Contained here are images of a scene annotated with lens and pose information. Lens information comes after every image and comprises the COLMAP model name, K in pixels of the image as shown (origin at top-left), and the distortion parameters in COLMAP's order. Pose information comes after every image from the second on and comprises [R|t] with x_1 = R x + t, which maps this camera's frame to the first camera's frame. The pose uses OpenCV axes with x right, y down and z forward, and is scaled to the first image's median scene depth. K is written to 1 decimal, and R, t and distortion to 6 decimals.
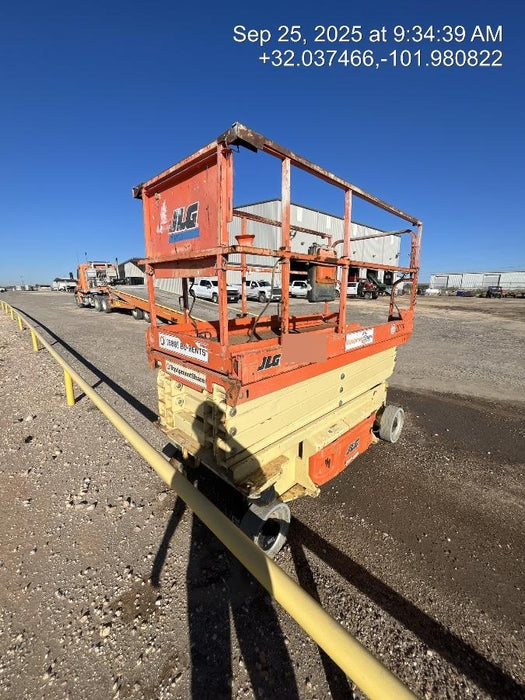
lens RADIAL K [[280.5, 0, 270.2], [0, 280.5, 359.1], [0, 0, 1]] dist [0.000656, -0.000968]
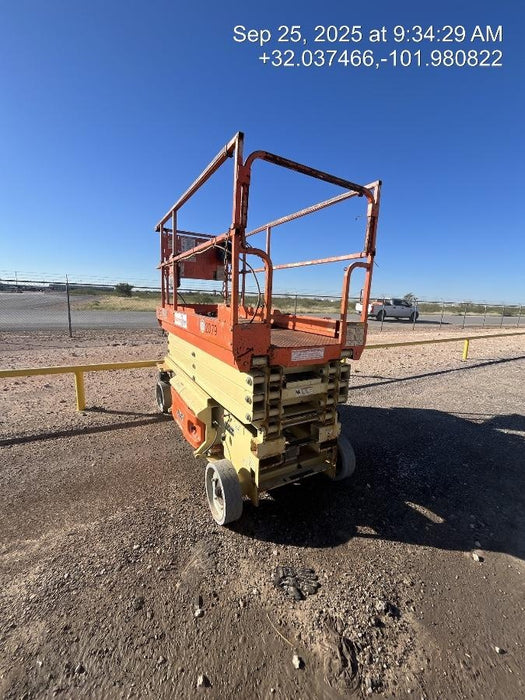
lens RADIAL K [[280.5, 0, 259.2], [0, 280.5, 352.1], [0, 0, 1]] dist [0.000656, -0.000968]
pose [[-0.279008, 0.164668, -0.946065, 1.881796], [-0.283125, 0.927289, 0.244898, -0.447825], [0.917603, 0.336183, -0.212099, 2.179891]]
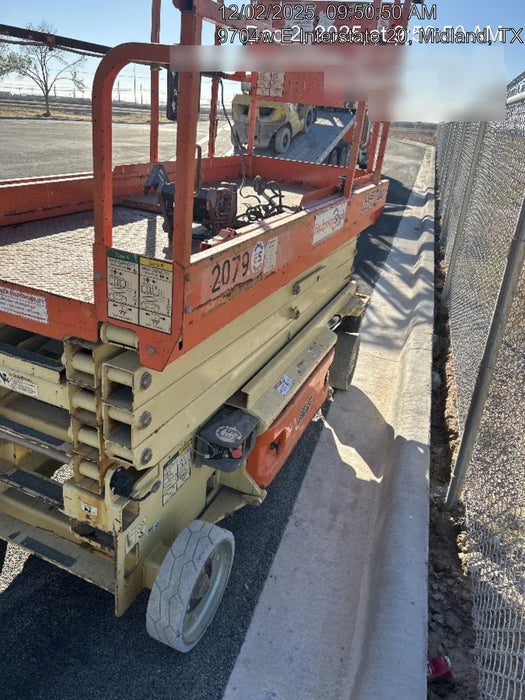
lens RADIAL K [[526.5, 0, 256.9], [0, 526.5, 343.7], [0, 0, 1]] dist [0.054932, -0.066065]
pose [[-0.931974, 0.061076, -0.357344, 0.686013], [-0.182121, 0.773418, 0.607171, -0.771155], [0.313460, 0.630947, -0.709682, 2.924329]]
